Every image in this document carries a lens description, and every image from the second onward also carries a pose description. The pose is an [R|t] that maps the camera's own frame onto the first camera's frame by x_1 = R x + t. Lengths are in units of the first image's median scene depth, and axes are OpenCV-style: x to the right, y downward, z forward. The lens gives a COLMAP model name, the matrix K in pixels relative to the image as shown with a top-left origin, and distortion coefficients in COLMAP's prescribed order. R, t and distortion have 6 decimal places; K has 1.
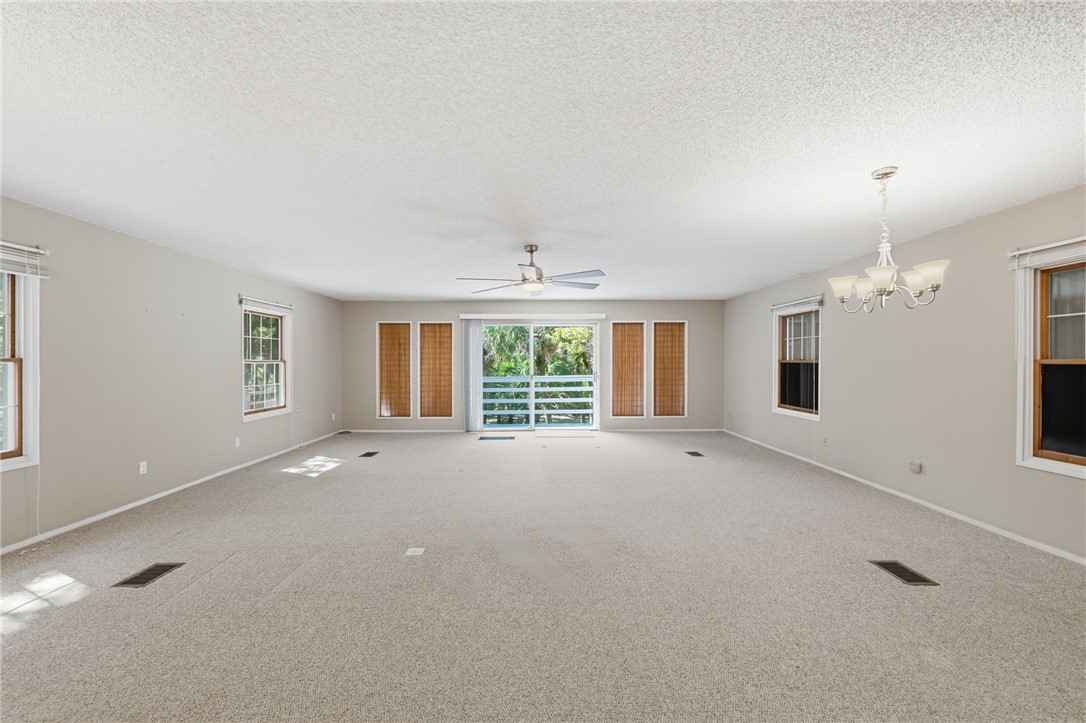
lens RADIAL K [[422.5, 0, 539.2], [0, 422.5, 364.0], [0, 0, 1]] dist [0.000419, -0.000033]
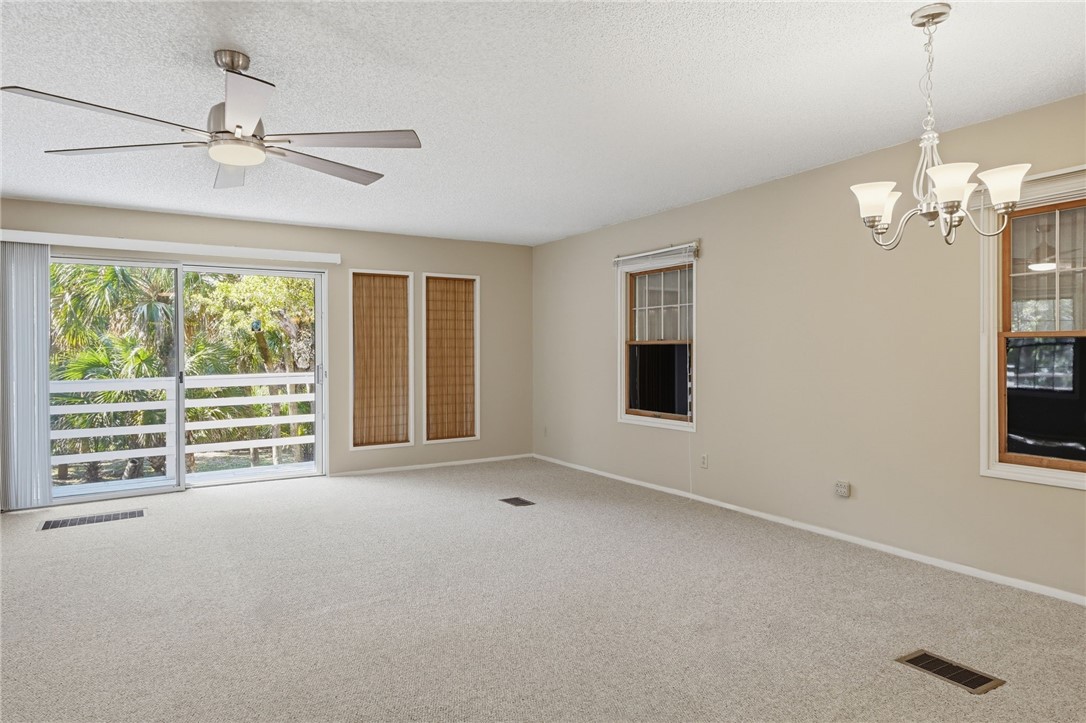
lens RADIAL K [[667.9, 0, 541.8], [0, 667.9, 355.7], [0, 0, 1]] dist [0.030781, 0.000095]
pose [[0.862496, -0.006652, 0.506020, -0.050187], [0.007453, 0.999972, 0.000443, 0.009542], [-0.506009, 0.003389, 0.862522, 0.146810]]
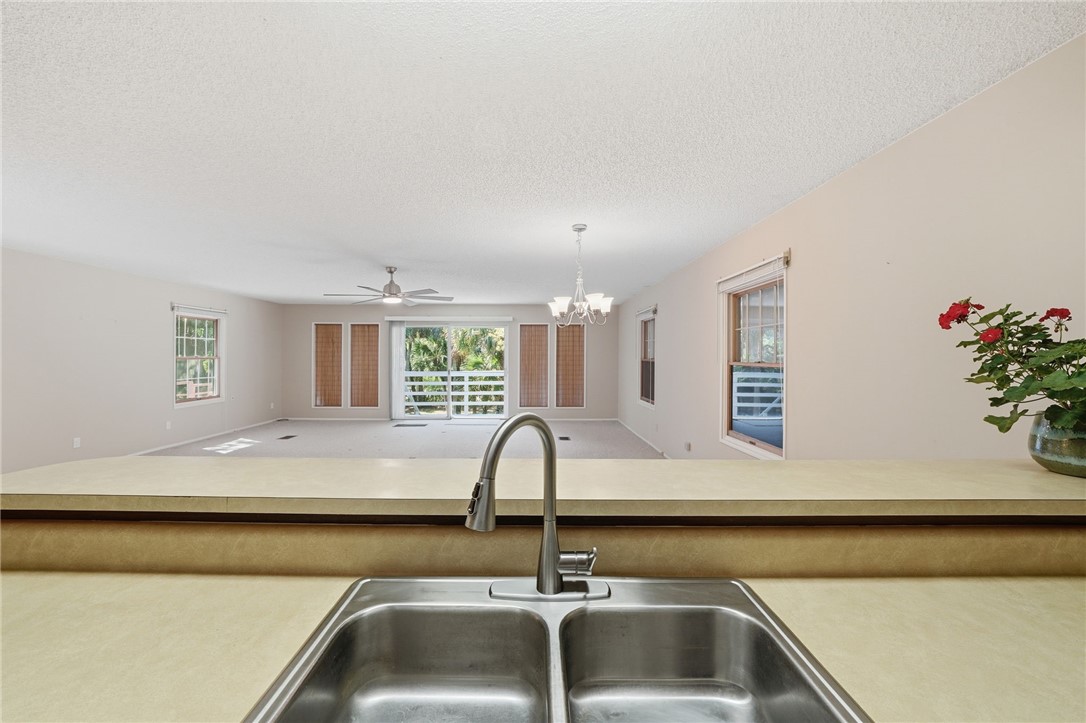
lens RADIAL K [[420.3, 0, 537.2], [0, 420.3, 357.1], [0, 0, 1]] dist [0.001040, -0.000008]
pose [[0.999947, 0.004937, -0.009086, 0.232890], [-0.004956, 0.999986, -0.002058, -0.008046], [0.009075, 0.002103, 0.999957, -0.128191]]
